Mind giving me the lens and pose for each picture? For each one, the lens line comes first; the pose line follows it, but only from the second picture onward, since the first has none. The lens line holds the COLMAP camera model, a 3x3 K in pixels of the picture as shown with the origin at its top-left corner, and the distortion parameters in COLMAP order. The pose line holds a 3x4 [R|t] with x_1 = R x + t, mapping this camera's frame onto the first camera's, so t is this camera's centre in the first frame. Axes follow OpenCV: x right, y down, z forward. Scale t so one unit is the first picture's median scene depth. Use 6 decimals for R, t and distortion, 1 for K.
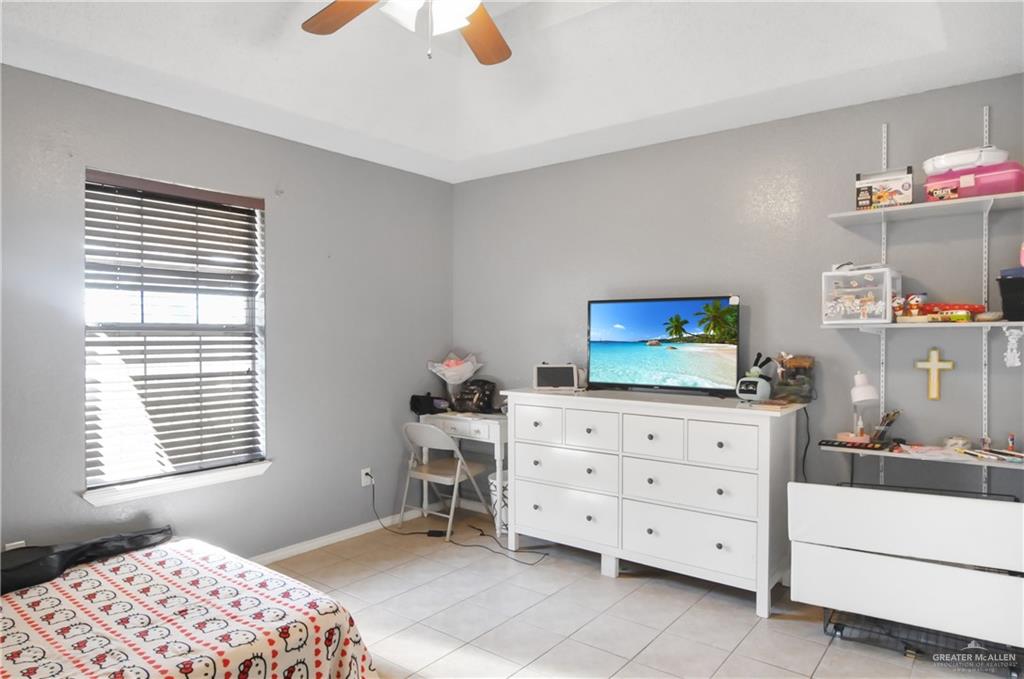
lens RADIAL K [[643.0, 0, 510.7], [0, 643.0, 340.8], [0, 0, 1]] dist [-0.008314, -0.001408]
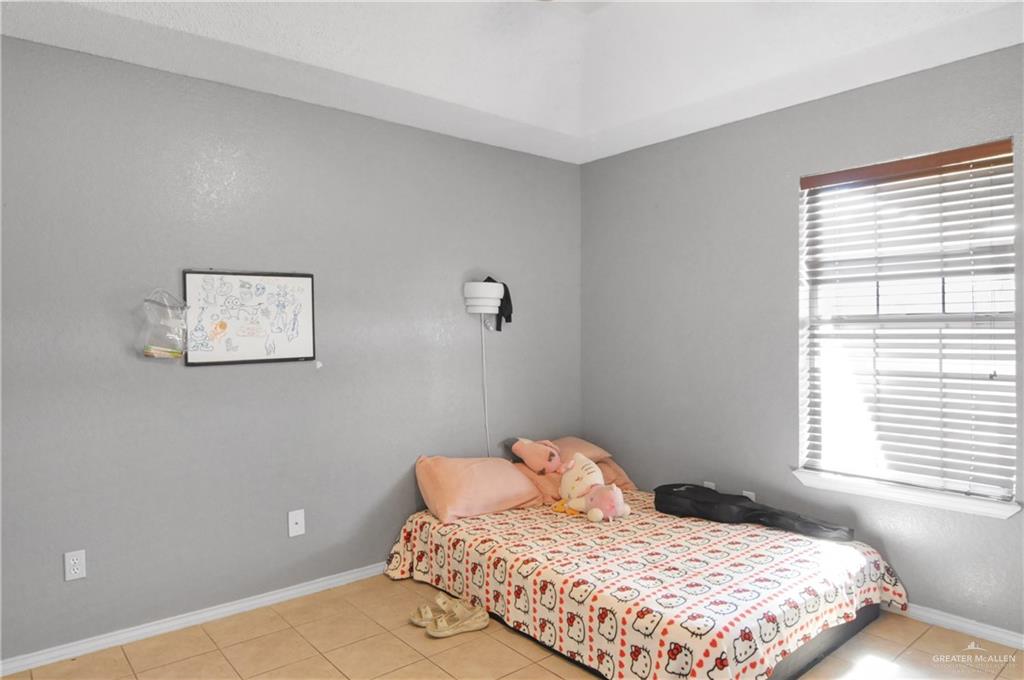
lens RADIAL K [[643.0, 0, 509.4], [0, 643.0, 334.2], [0, 0, 1]] dist [-0.008314, -0.001408]
pose [[-0.205605, 0.007147, -0.978609, 0.591442], [-0.001620, 0.999969, 0.007643, -0.006717], [0.978634, 0.003156, -0.205587, 0.828616]]
